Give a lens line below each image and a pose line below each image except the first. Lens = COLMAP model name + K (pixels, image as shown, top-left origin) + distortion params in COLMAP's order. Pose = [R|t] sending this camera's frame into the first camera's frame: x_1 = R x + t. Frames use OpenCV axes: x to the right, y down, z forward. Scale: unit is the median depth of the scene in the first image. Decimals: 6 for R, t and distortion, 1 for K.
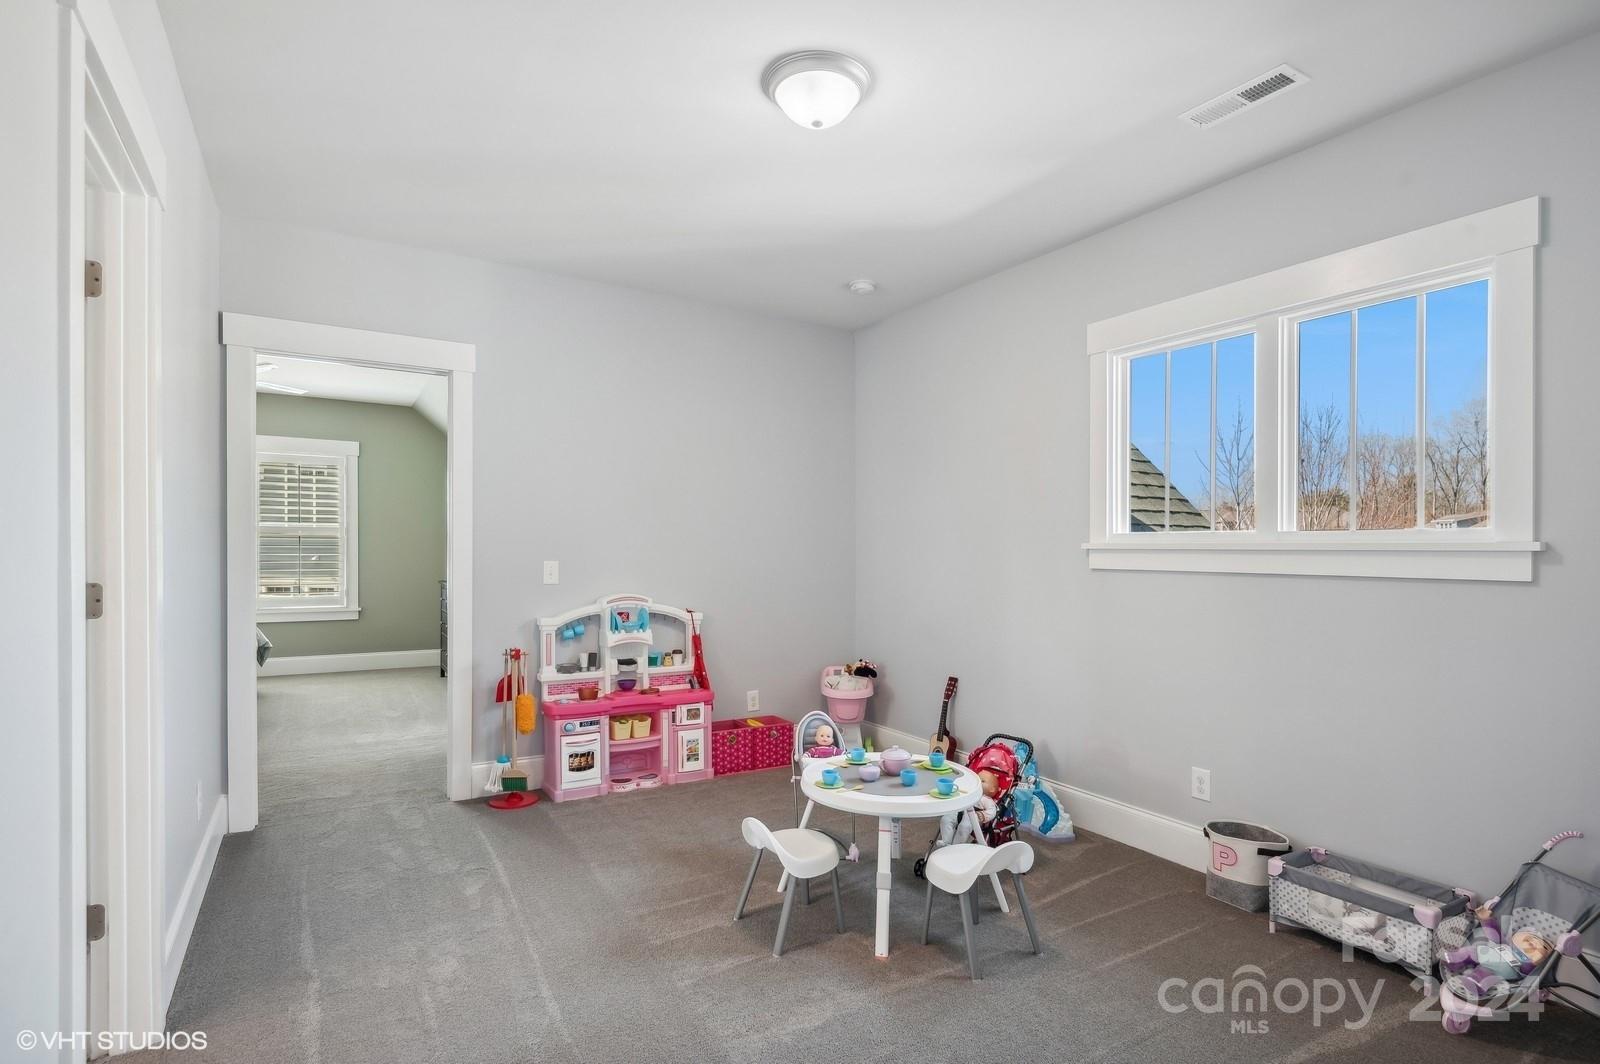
lens RADIAL K [[799.1, 0, 802.2], [0, 799.1, 540.2], [0, 0, 1]] dist [-0.017590, -0.002478]
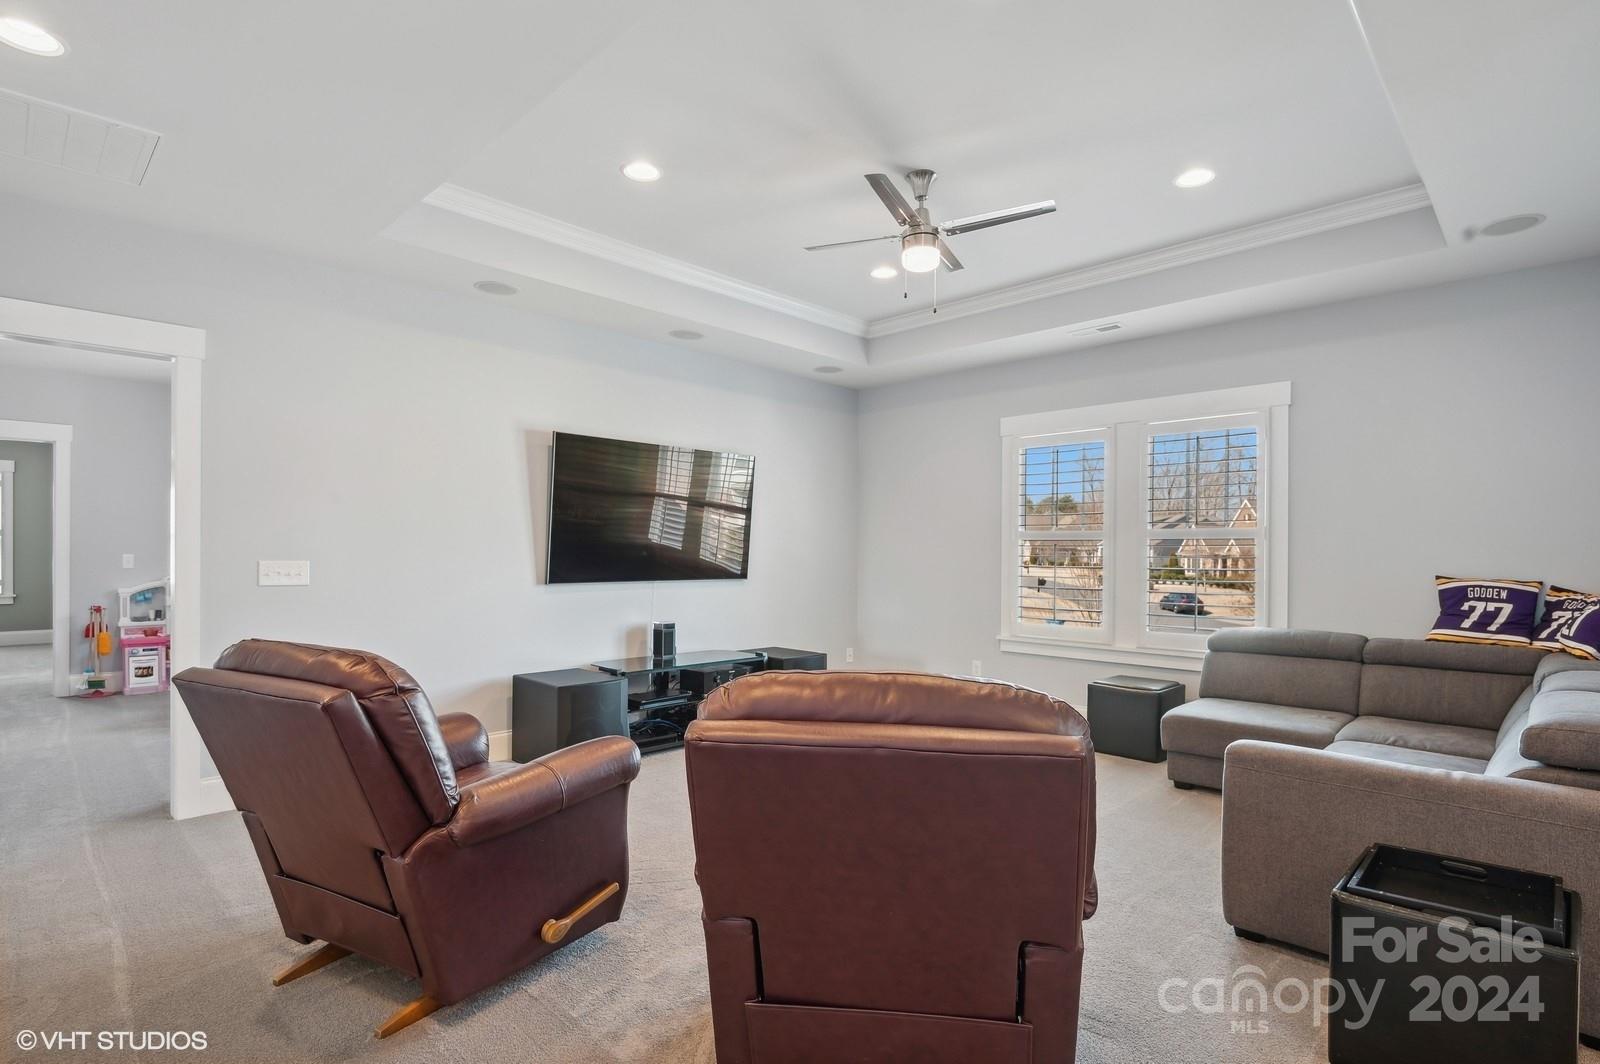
lens RADIAL K [[799.1, 0, 797.6], [0, 799.1, 539.2], [0, 0, 1]] dist [-0.017590, -0.002478]
pose [[0.970197, -0.001022, 0.242315, 0.665562], [0.000305, 0.999995, 0.002995, -0.010836], [-0.242317, -0.002832, 0.970193, -0.964924]]
